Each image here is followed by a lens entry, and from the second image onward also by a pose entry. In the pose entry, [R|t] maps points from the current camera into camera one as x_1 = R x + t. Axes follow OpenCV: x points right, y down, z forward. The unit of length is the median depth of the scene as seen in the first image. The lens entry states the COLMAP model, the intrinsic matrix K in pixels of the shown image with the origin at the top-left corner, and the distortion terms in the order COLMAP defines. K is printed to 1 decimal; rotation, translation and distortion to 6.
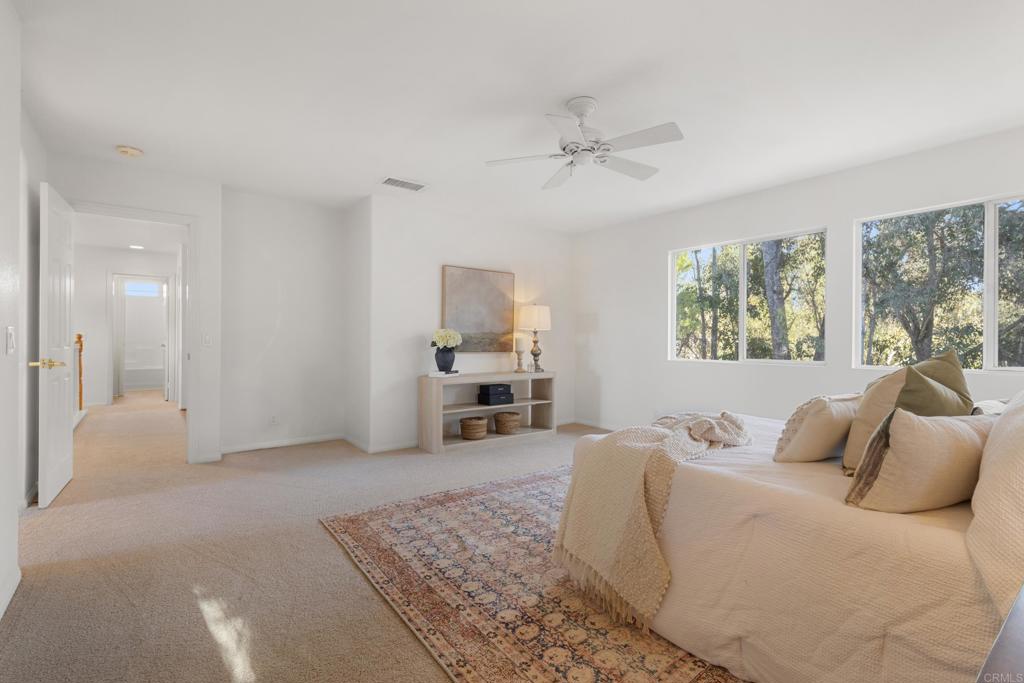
lens RADIAL K [[478.2, 0, 513.8], [0, 478.2, 342.7], [0, 0, 1]] dist [0.005188, -0.000307]
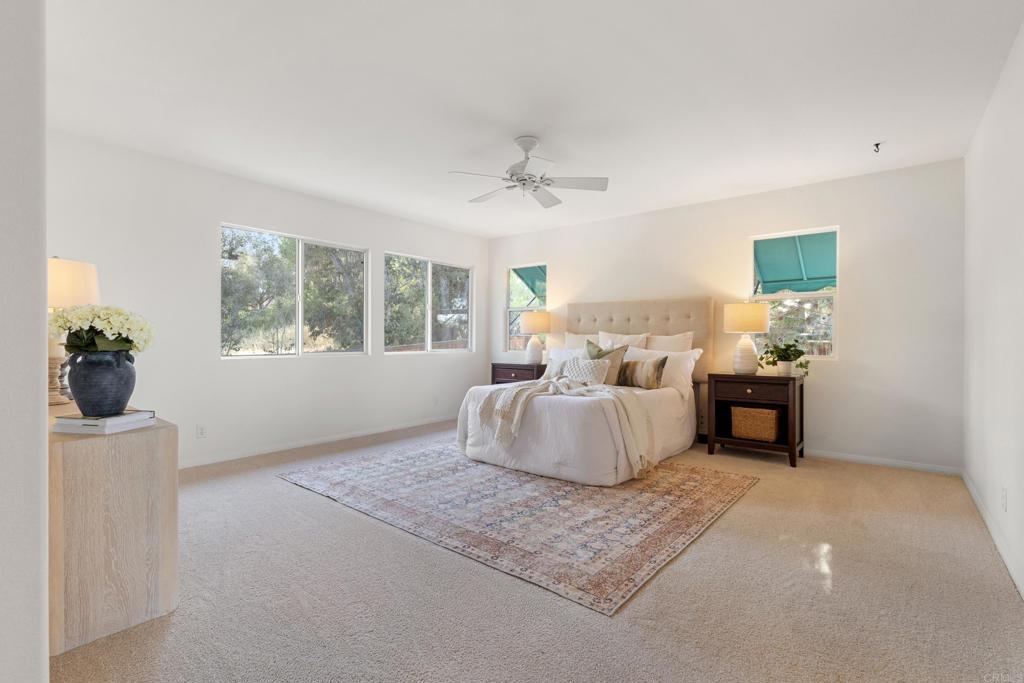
lens RADIAL K [[478.2, 0, 511.3], [0, 478.2, 340.7], [0, 0, 1]] dist [0.005188, -0.000307]
pose [[-0.246873, -0.014175, 0.968944, -1.108703], [-0.002081, 0.999898, 0.014098, -0.009668], [-0.969046, 0.001464, -0.246877, 1.441471]]
